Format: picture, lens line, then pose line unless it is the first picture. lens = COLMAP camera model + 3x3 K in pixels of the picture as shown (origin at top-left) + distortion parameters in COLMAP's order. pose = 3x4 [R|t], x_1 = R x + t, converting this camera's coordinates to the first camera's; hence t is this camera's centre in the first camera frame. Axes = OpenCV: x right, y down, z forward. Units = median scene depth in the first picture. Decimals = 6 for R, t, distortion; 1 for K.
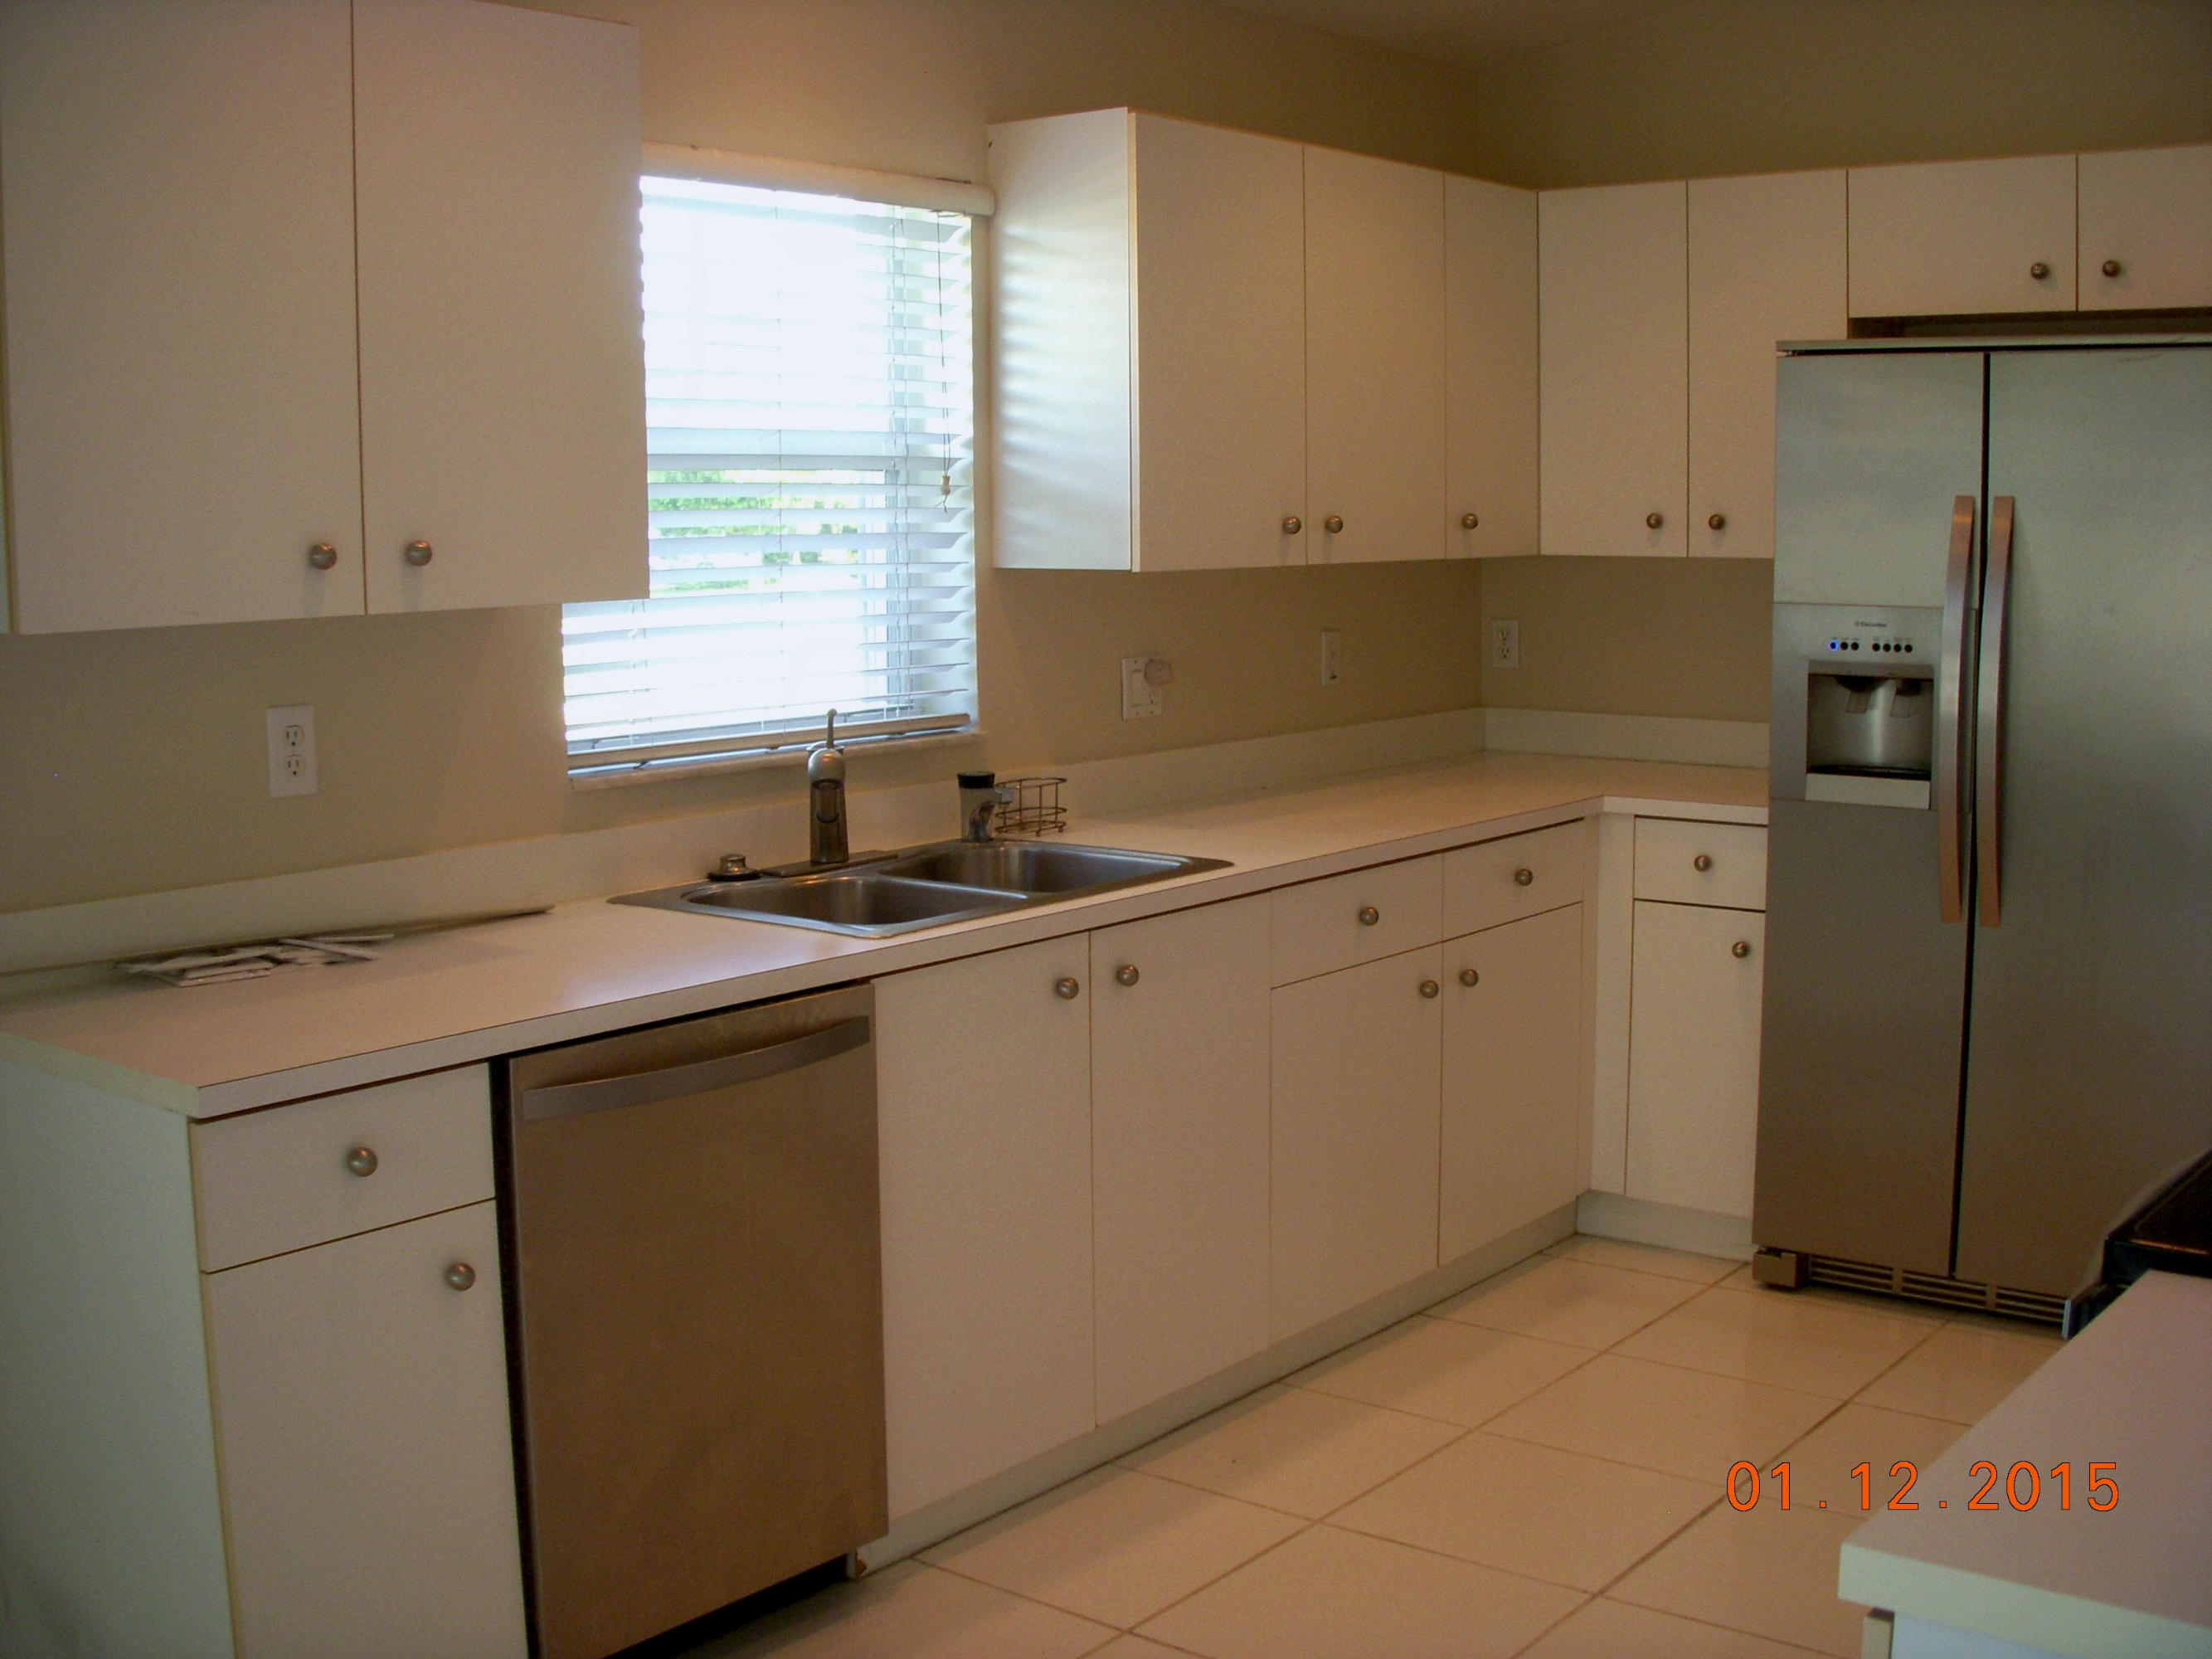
lens RADIAL K [[2466.9, 0, 1106.0], [0, 2466.9, 829.5], [0, 0, 1]] dist [-0.252410, 0.175442]
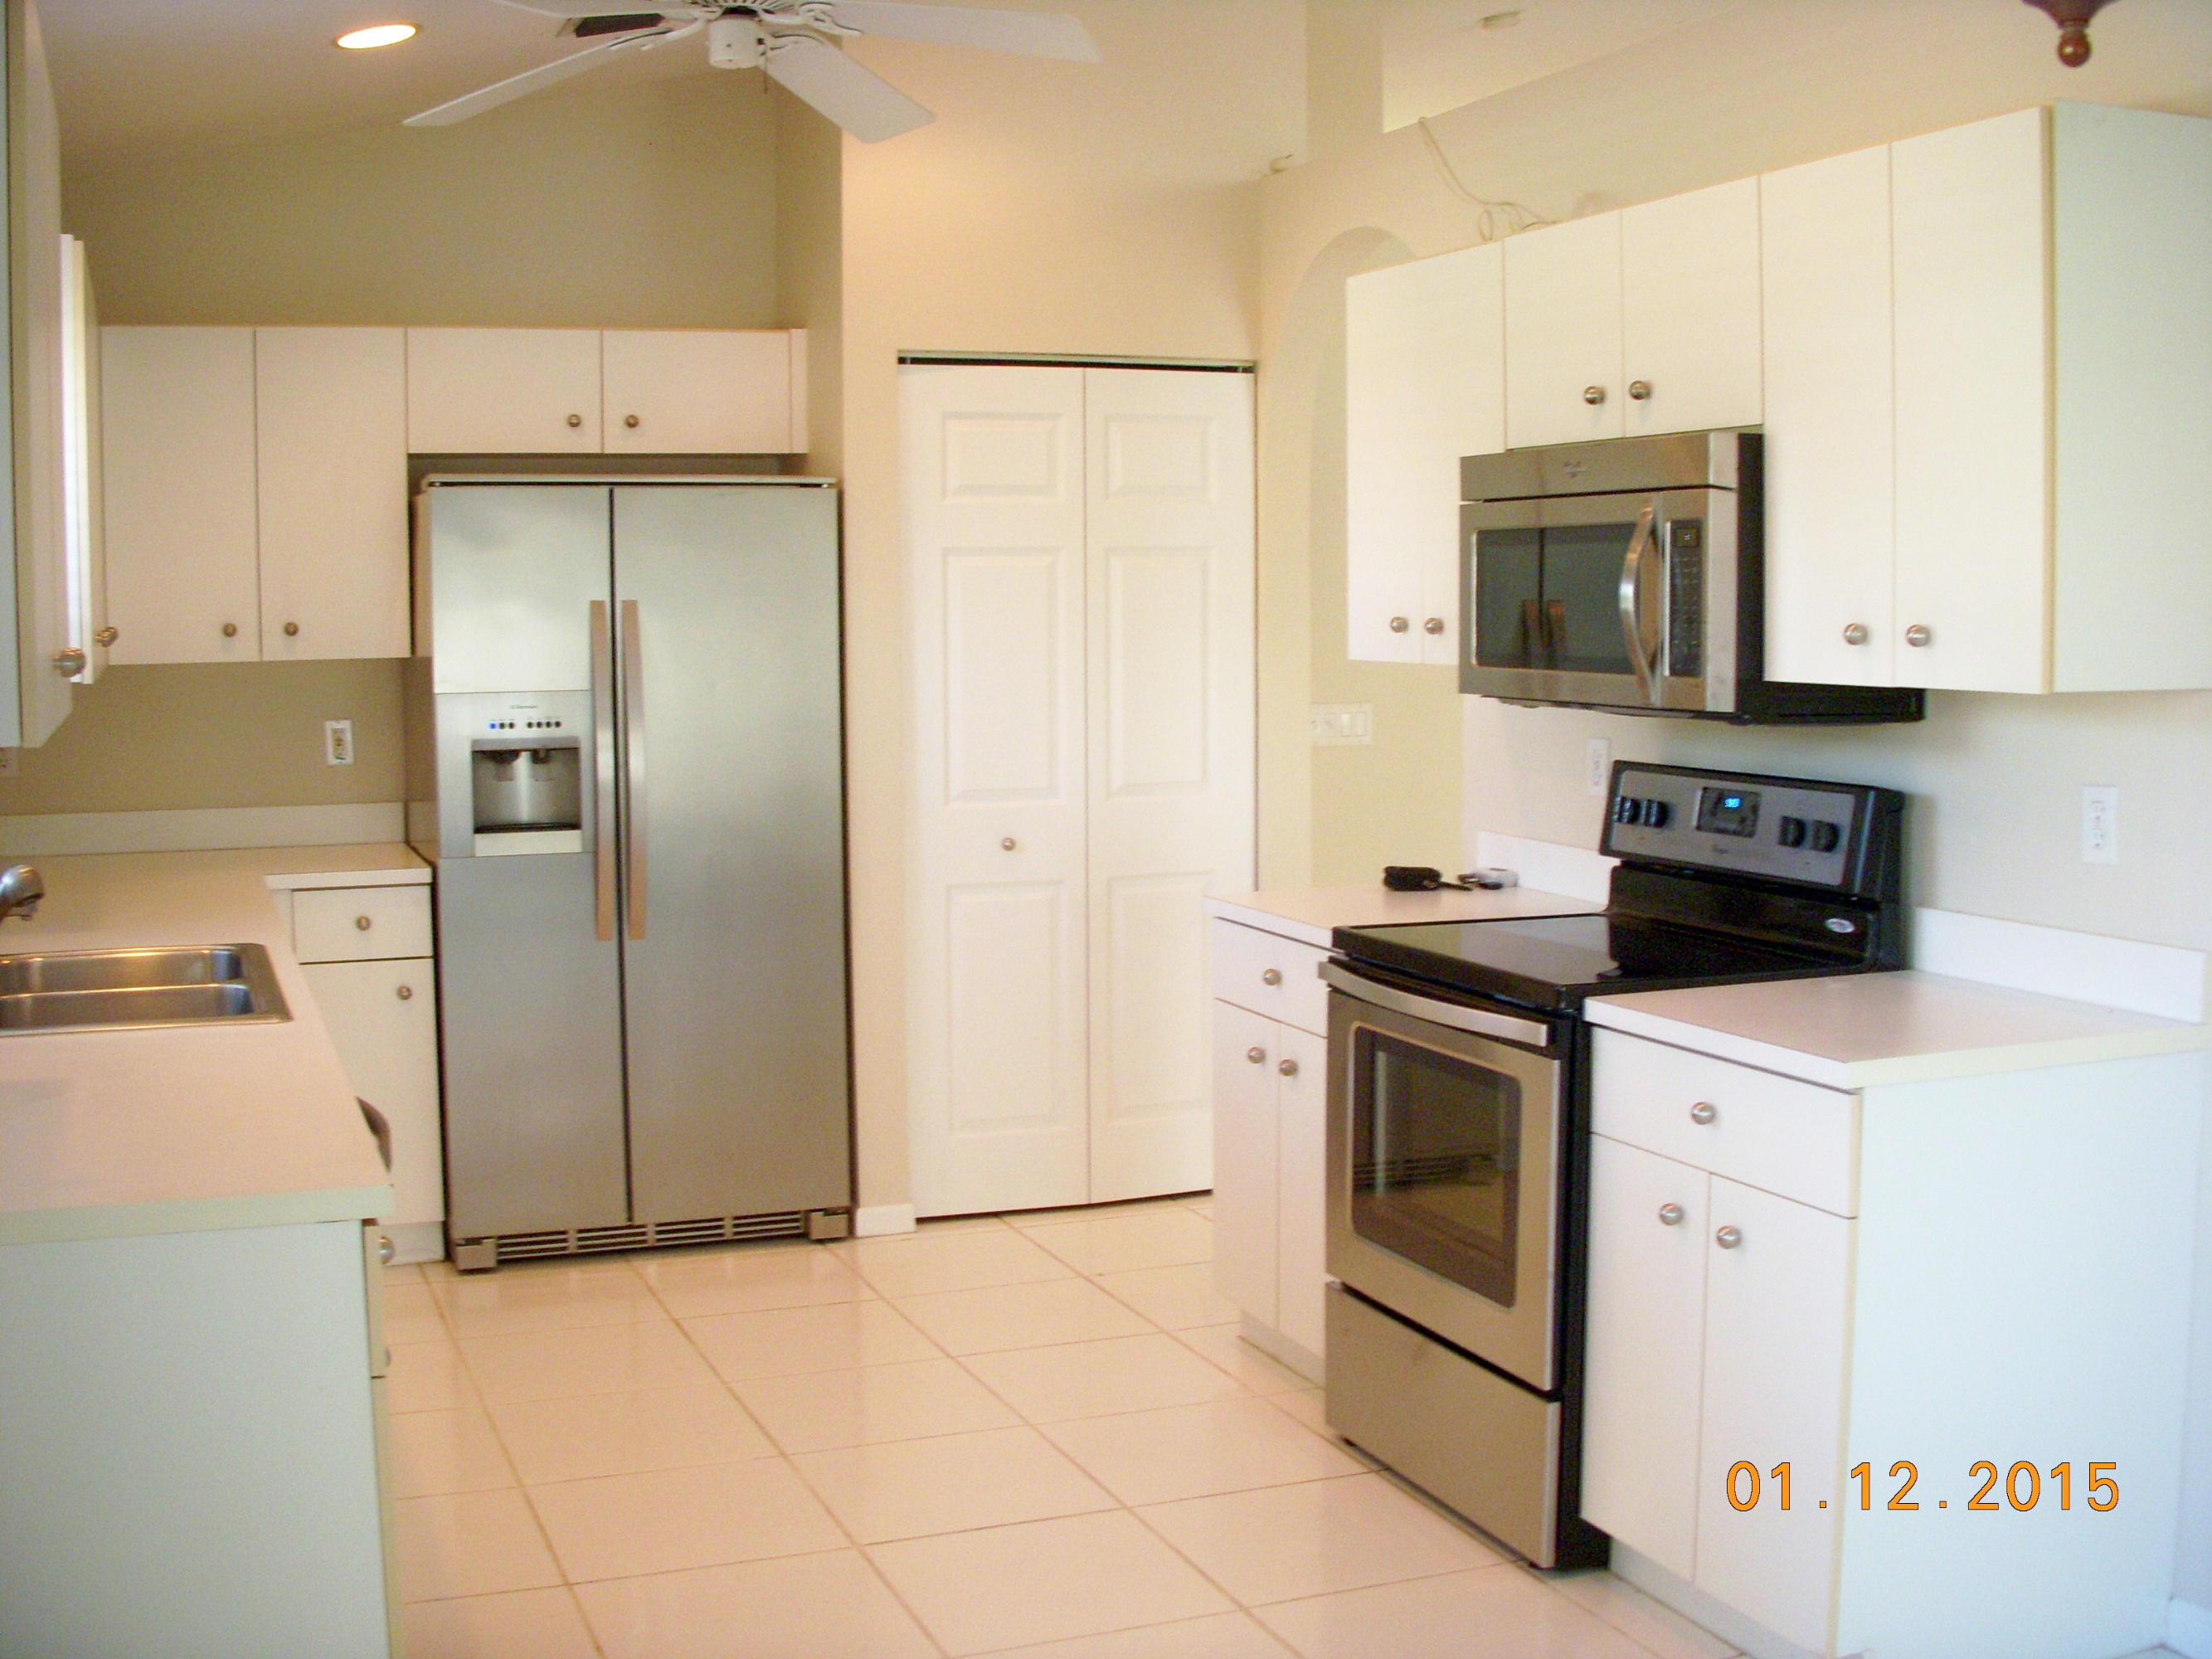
lens RADIAL K [[2466.9, 0, 1106.0], [0, 2466.9, 829.5], [0, 0, 1]] dist [-0.252410, 0.175442]
pose [[0.496940, -0.072317, 0.864766, -0.603019], [0.112643, 0.993466, 0.018349, -0.012438], [-0.860443, 0.088291, 0.501839, 0.128025]]
